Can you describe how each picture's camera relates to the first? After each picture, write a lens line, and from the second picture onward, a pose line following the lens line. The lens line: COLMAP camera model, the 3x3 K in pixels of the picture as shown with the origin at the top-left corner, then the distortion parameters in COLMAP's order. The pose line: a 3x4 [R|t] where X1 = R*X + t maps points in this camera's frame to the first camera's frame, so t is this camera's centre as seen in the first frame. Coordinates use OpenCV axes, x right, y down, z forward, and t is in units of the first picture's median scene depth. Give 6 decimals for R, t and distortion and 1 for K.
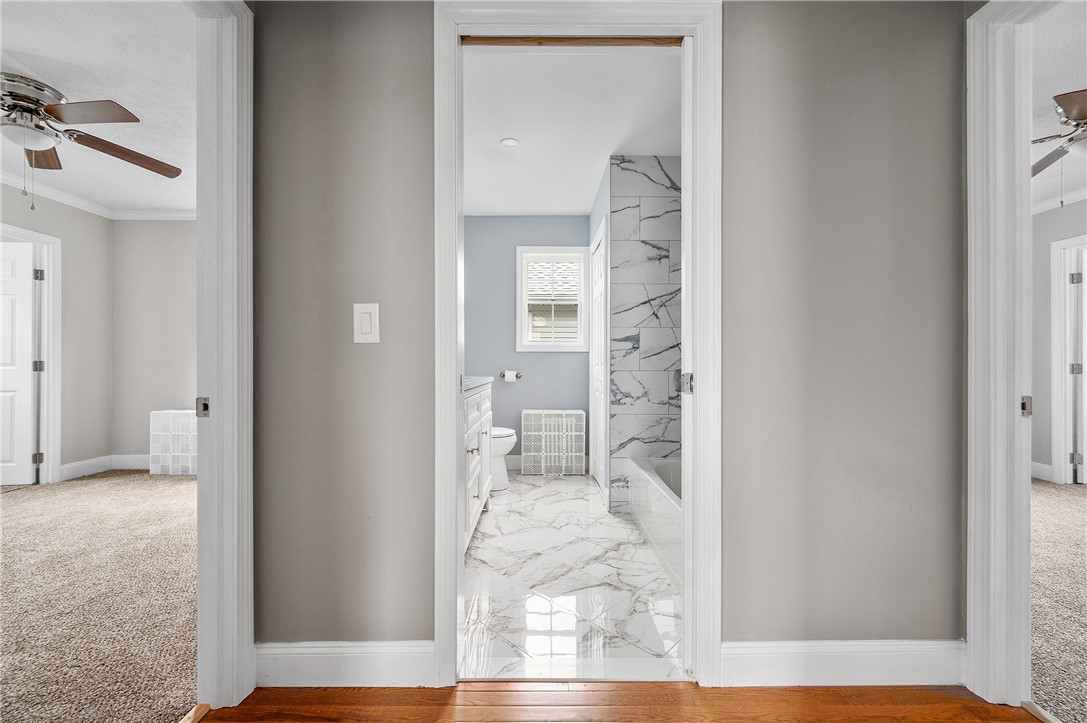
lens RADIAL K [[435.5, 0, 545.0], [0, 435.5, 358.6], [0, 0, 1]] dist [0.001251, 0.000007]
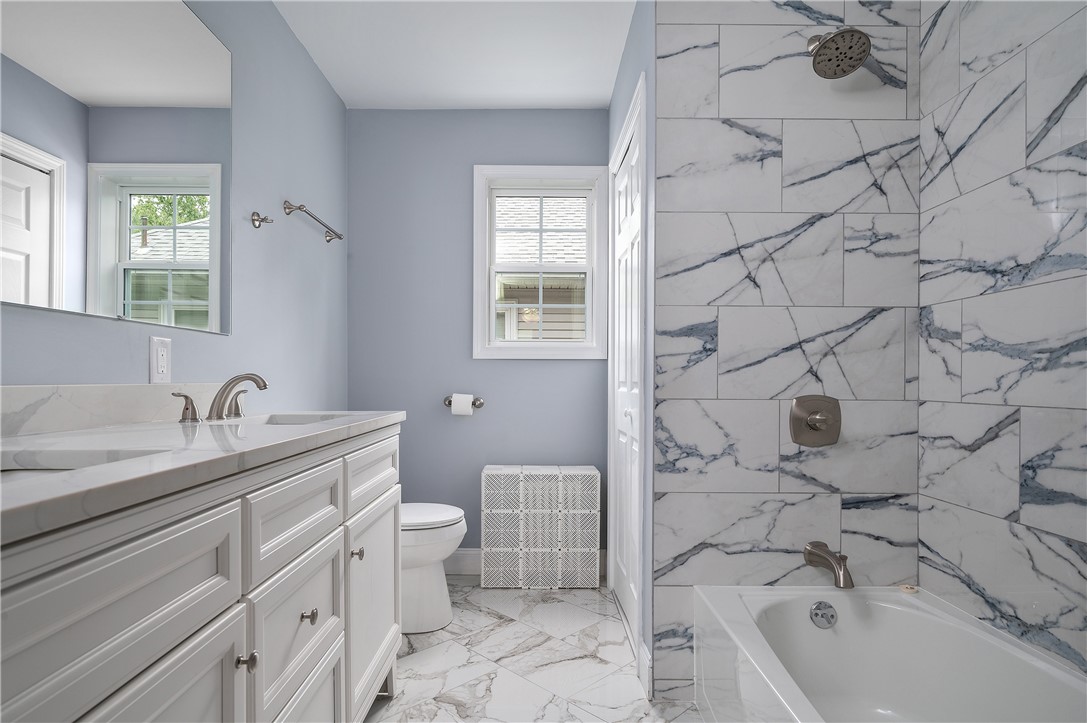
lens RADIAL K [[593.6, 0, 540.5], [0, 593.6, 368.3], [0, 0, 1]] dist [-0.006807, -0.000324]
pose [[0.999977, 0.002309, -0.006370, 0.031401], [-0.002325, 0.999994, -0.002539, -0.003163], [0.006364, 0.002554, 0.999976, 0.358966]]
